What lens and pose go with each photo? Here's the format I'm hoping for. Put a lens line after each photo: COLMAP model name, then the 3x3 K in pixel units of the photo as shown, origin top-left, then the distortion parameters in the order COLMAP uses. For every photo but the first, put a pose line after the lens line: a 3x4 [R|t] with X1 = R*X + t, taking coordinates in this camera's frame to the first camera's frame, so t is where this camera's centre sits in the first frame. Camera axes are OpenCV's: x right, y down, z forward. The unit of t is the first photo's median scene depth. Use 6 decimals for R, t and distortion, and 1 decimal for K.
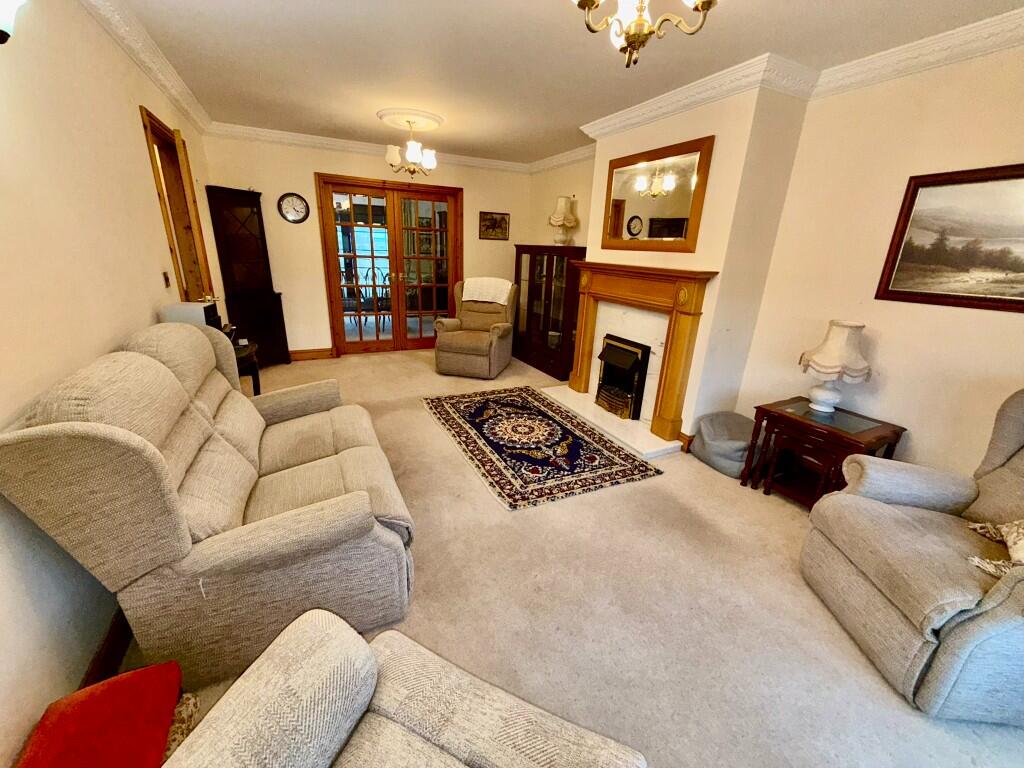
lens RADIAL K [[411.4, 0, 508.2], [0, 411.4, 385.6], [0, 0, 1]] dist [-0.000403, -0.000080]
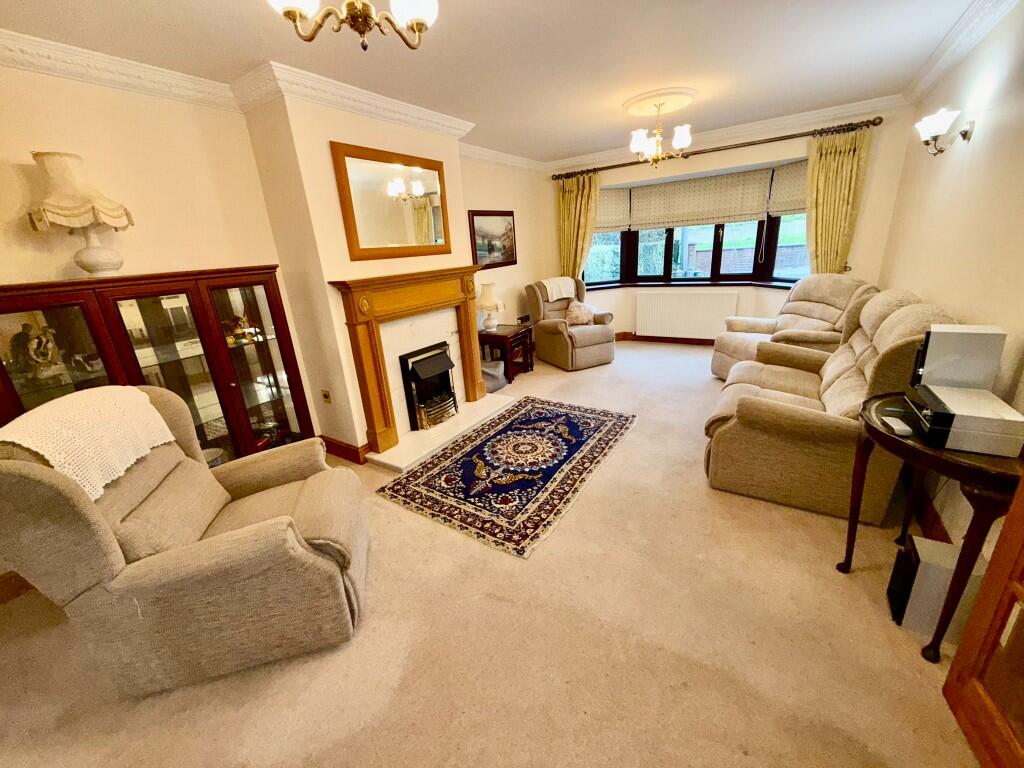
lens RADIAL K [[411.4, 0, 508.2], [0, 411.4, 385.6], [0, 0, 1]] dist [-0.000403, -0.000080]
pose [[-0.513141, -0.274072, 0.813370, -0.650969], [0.328340, 0.812885, 0.481052, -0.458841], [-0.793019, 0.513910, -0.327135, 1.255197]]
